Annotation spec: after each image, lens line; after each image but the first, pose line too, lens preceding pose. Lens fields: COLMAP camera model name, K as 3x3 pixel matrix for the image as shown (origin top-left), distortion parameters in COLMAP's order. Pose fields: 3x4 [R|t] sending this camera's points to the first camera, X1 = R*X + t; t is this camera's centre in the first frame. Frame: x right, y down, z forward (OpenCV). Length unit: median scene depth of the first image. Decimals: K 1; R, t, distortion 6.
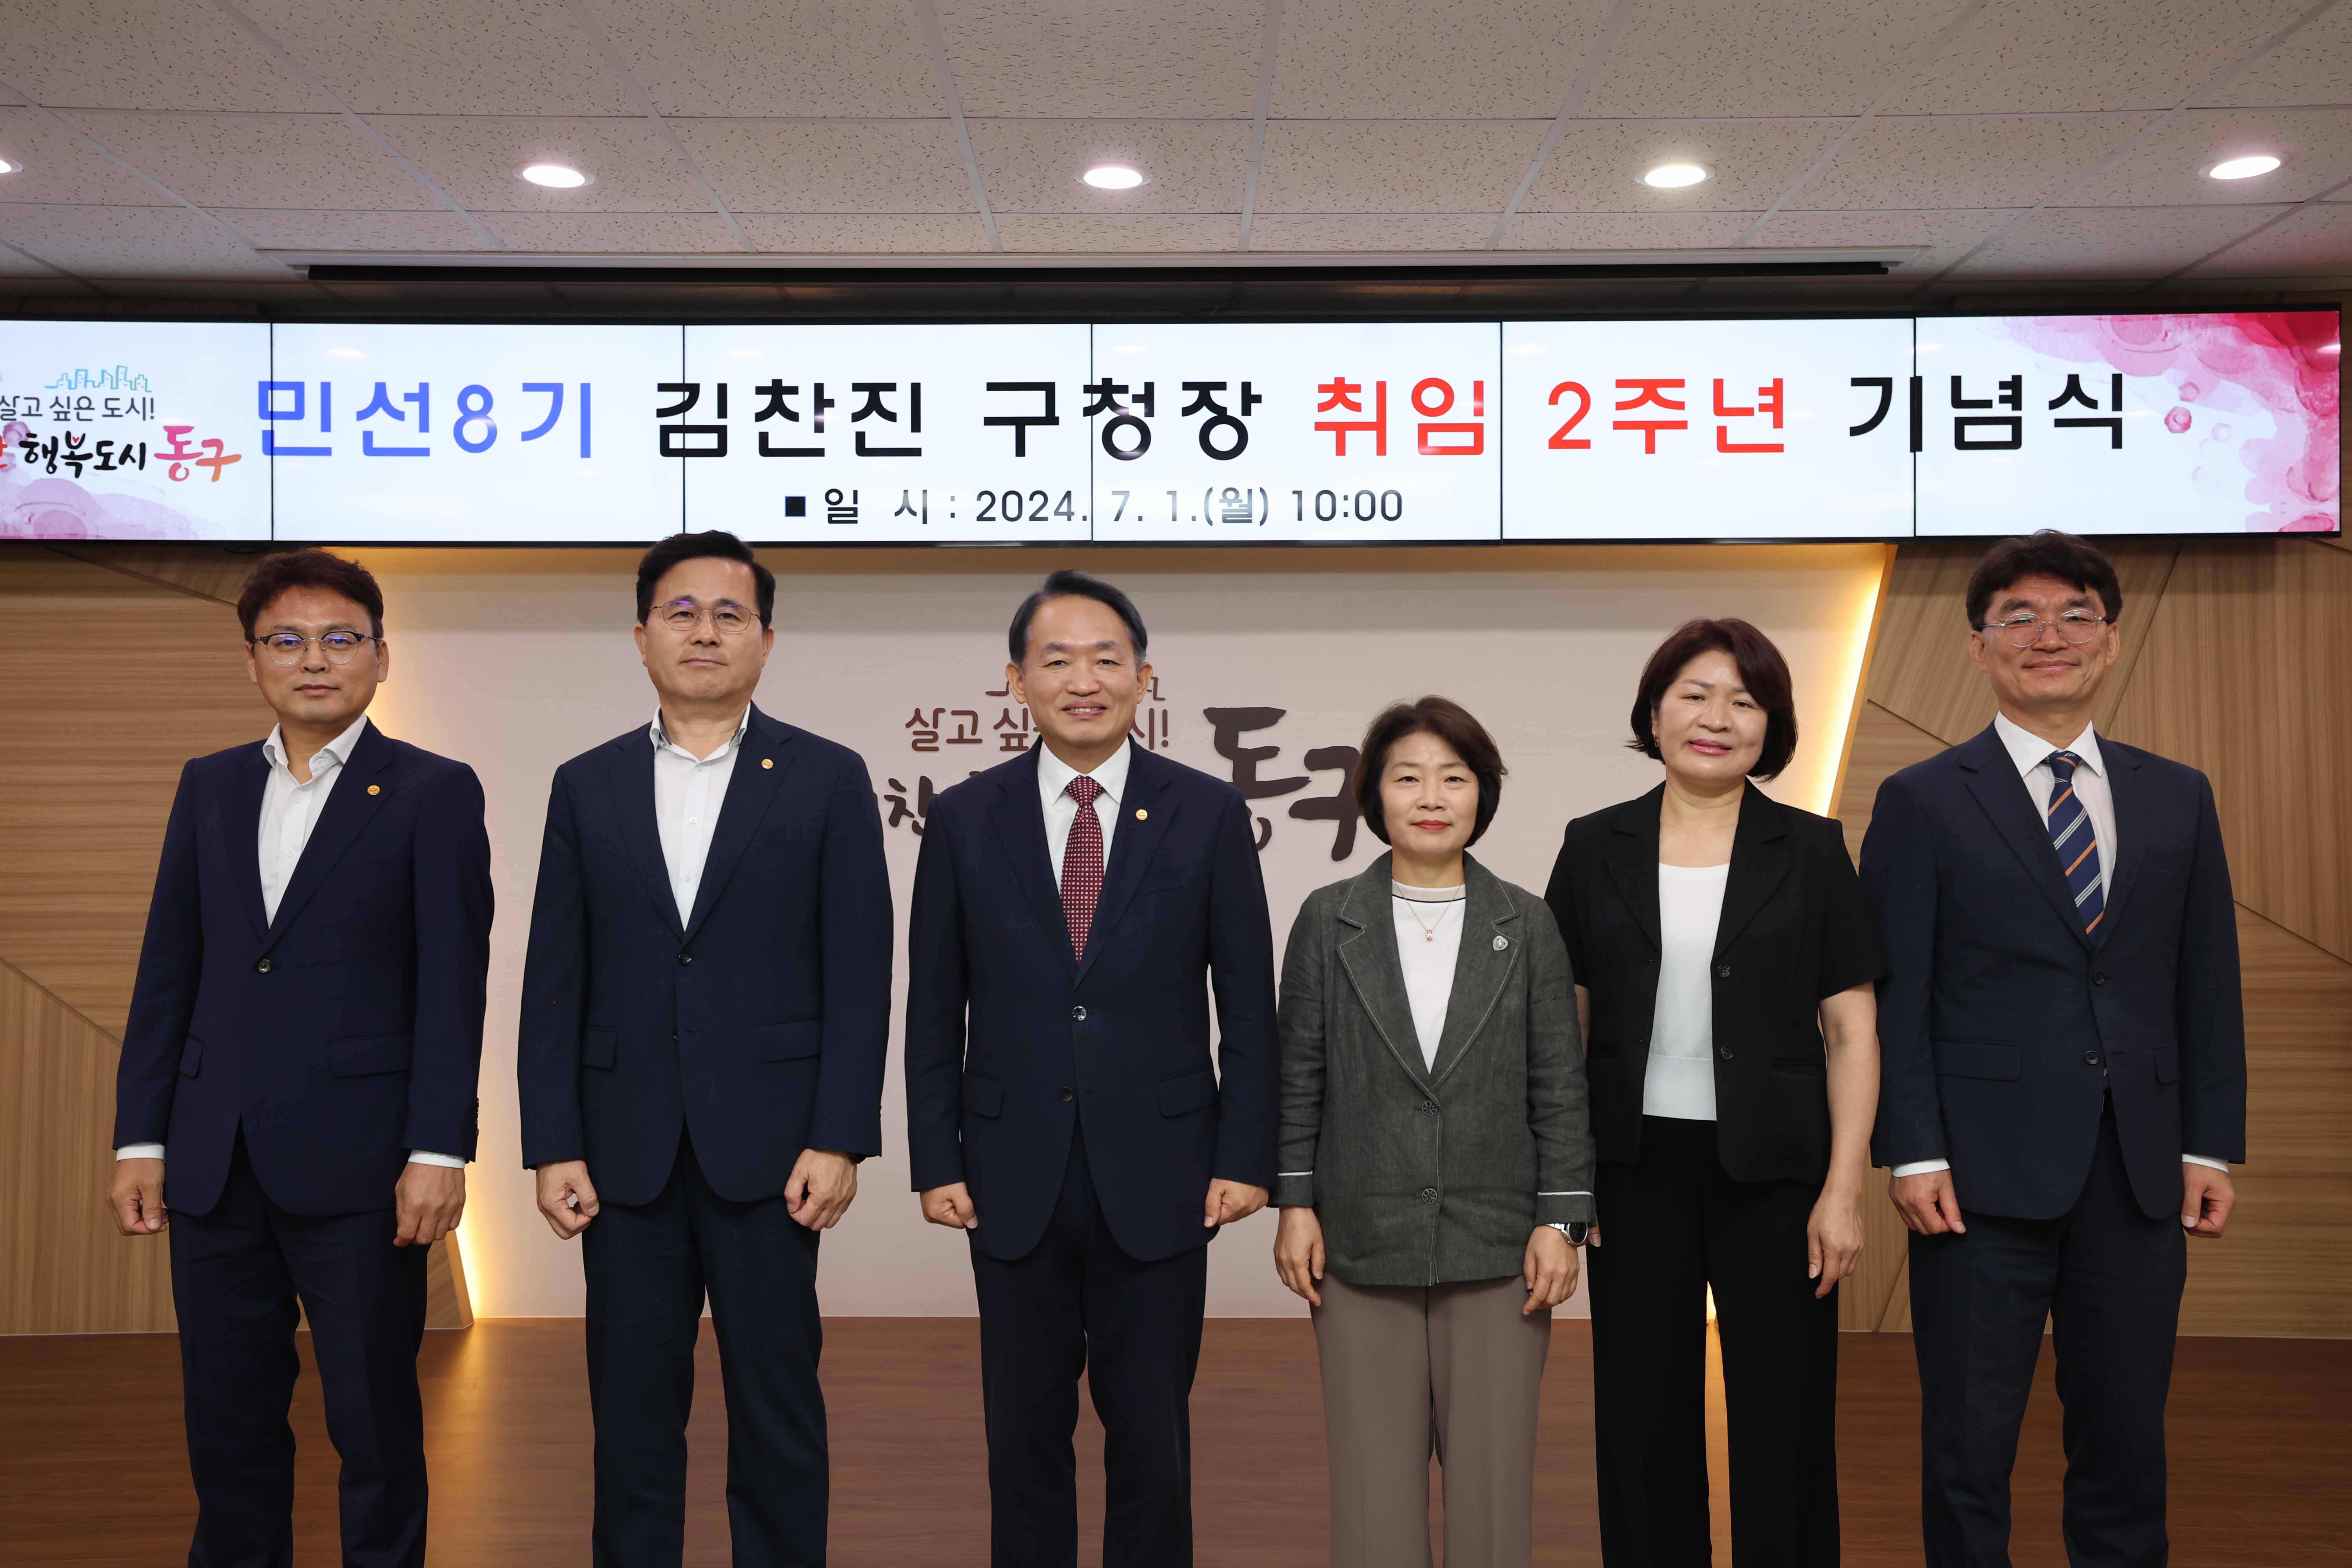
lens RADIAL K [[1992.1, 0, 1176.8], [0, 1992.1, 815.1], [0, 0, 1]] dist [0.038637, 0.056204]
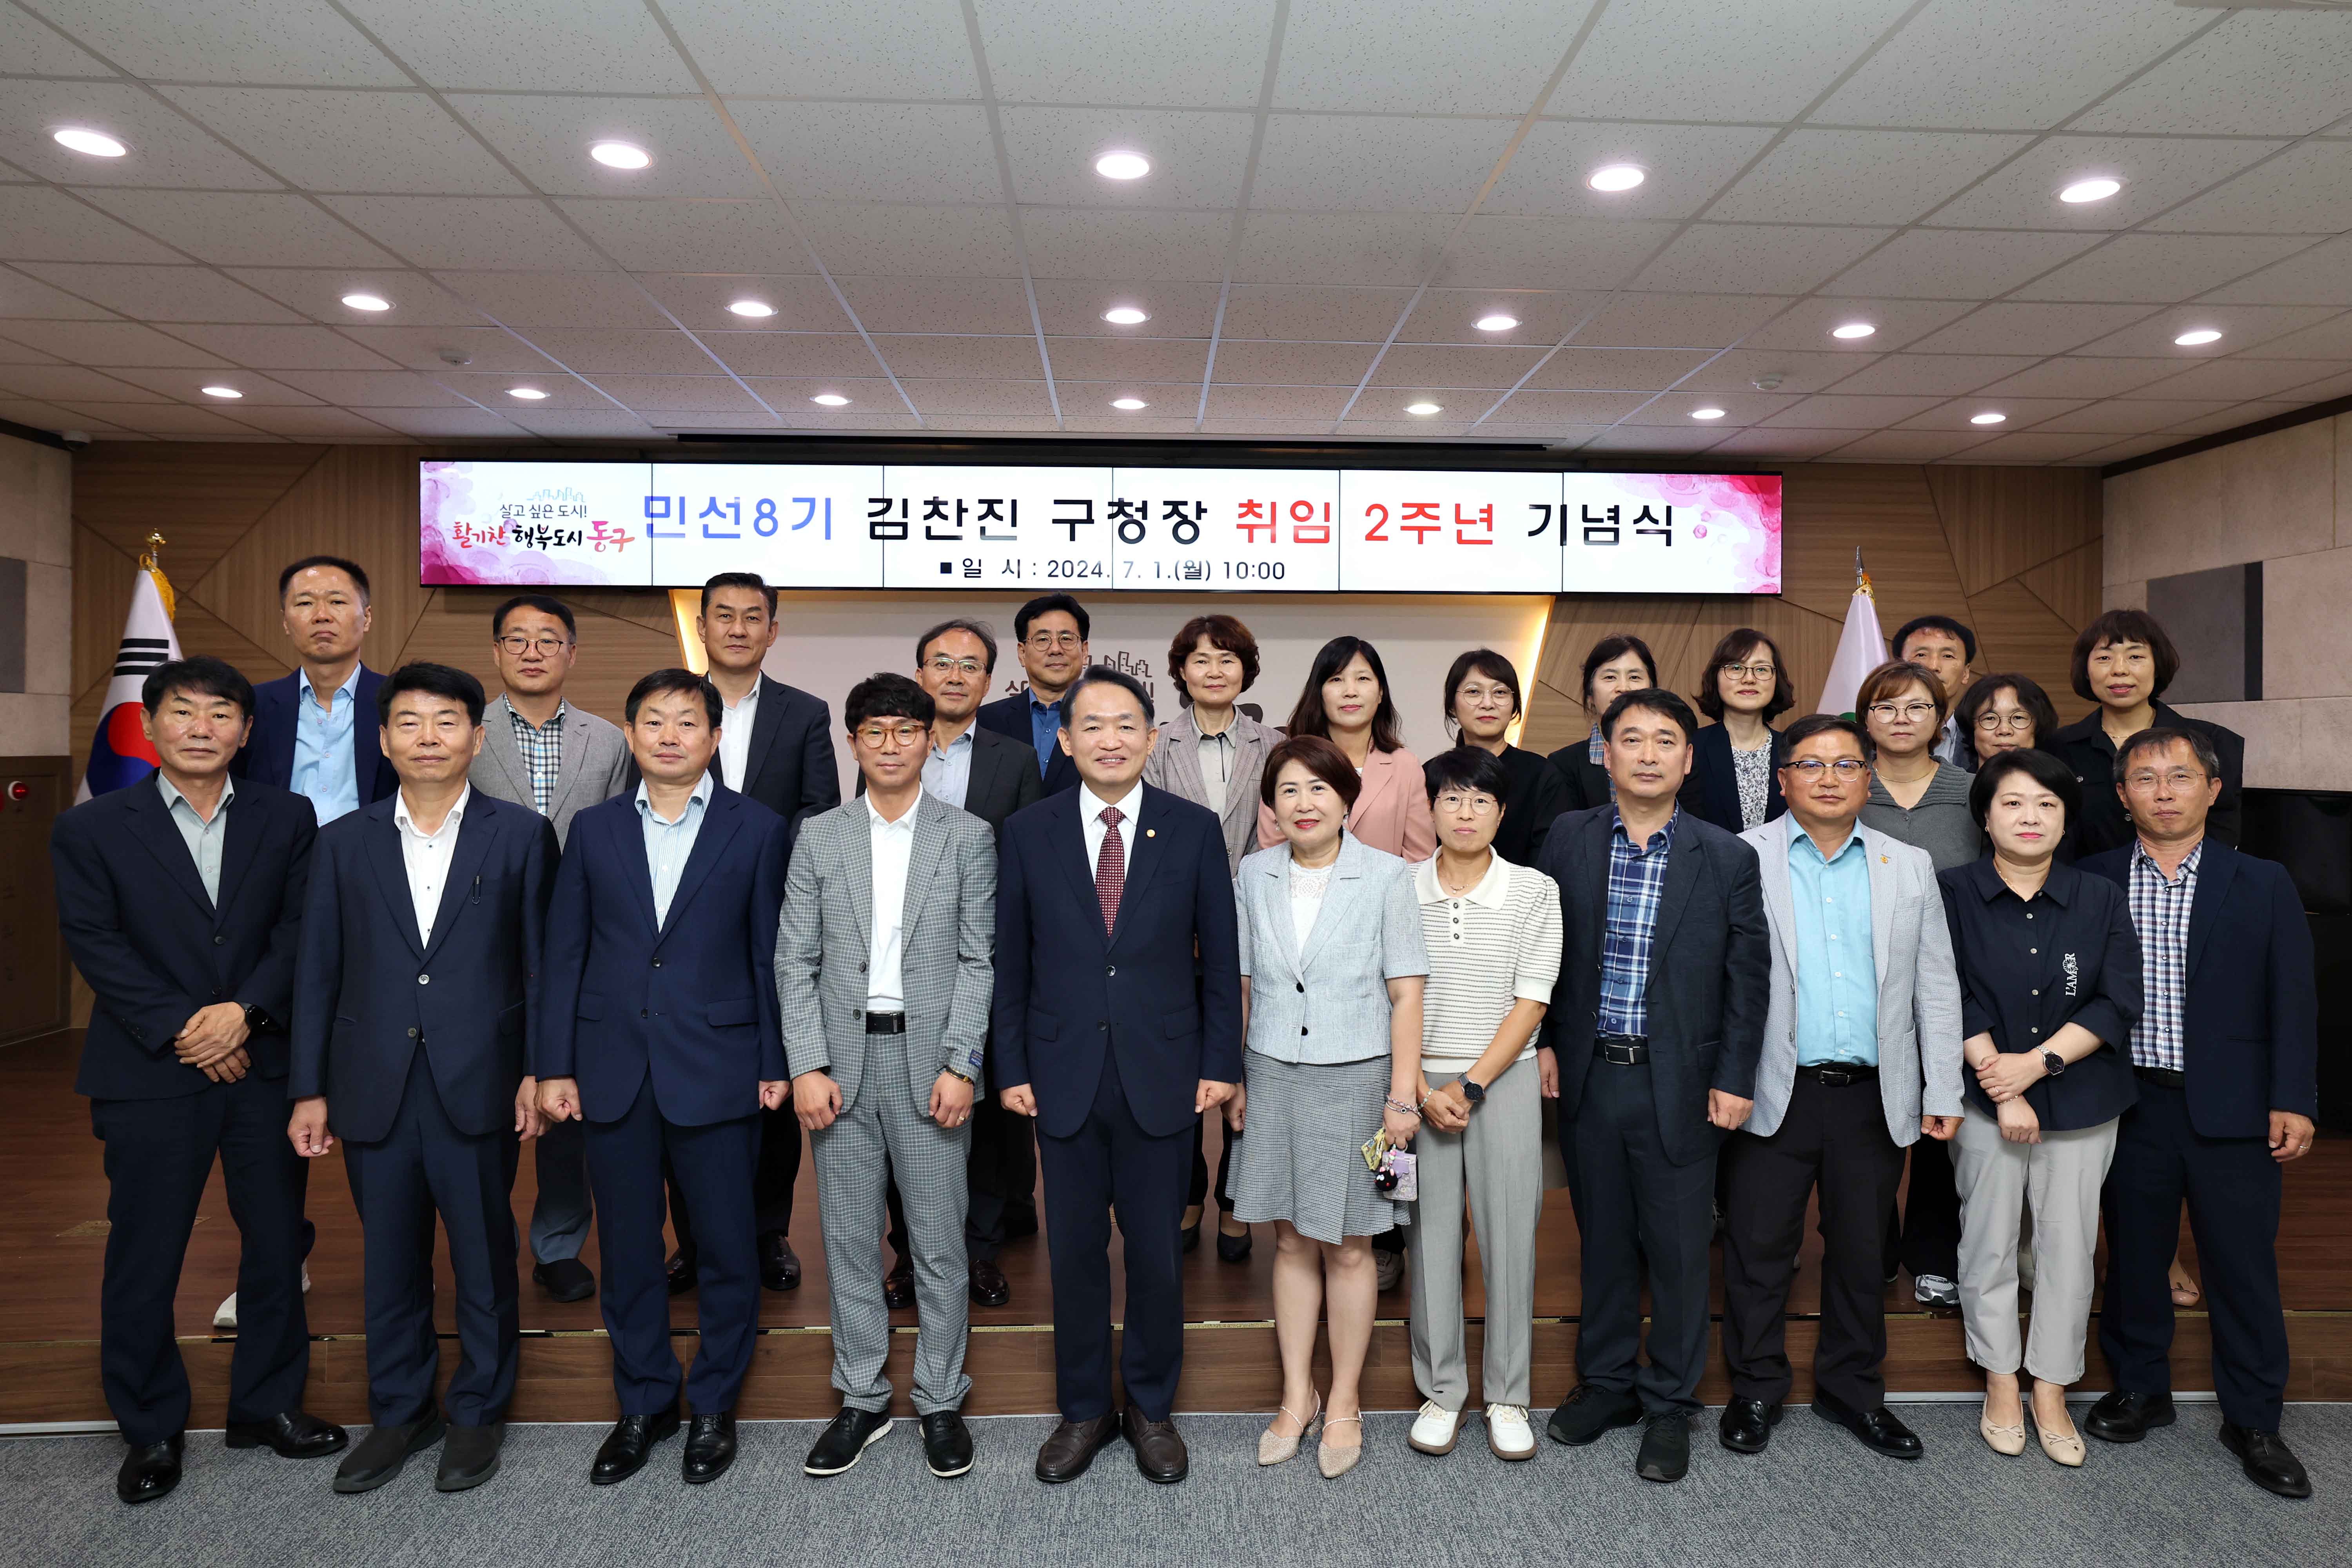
lens RADIAL K [[1854.8, 0, 1220.6], [0, 1854.8, 774.9], [0, 0, 1]] dist [-0.006604, 0.030466]
pose [[0.998718, 0.003759, 0.050482, -0.028850], [-0.004739, 0.999802, 0.019311, -0.002750], [-0.050400, -0.019526, 0.998538, -0.672545]]
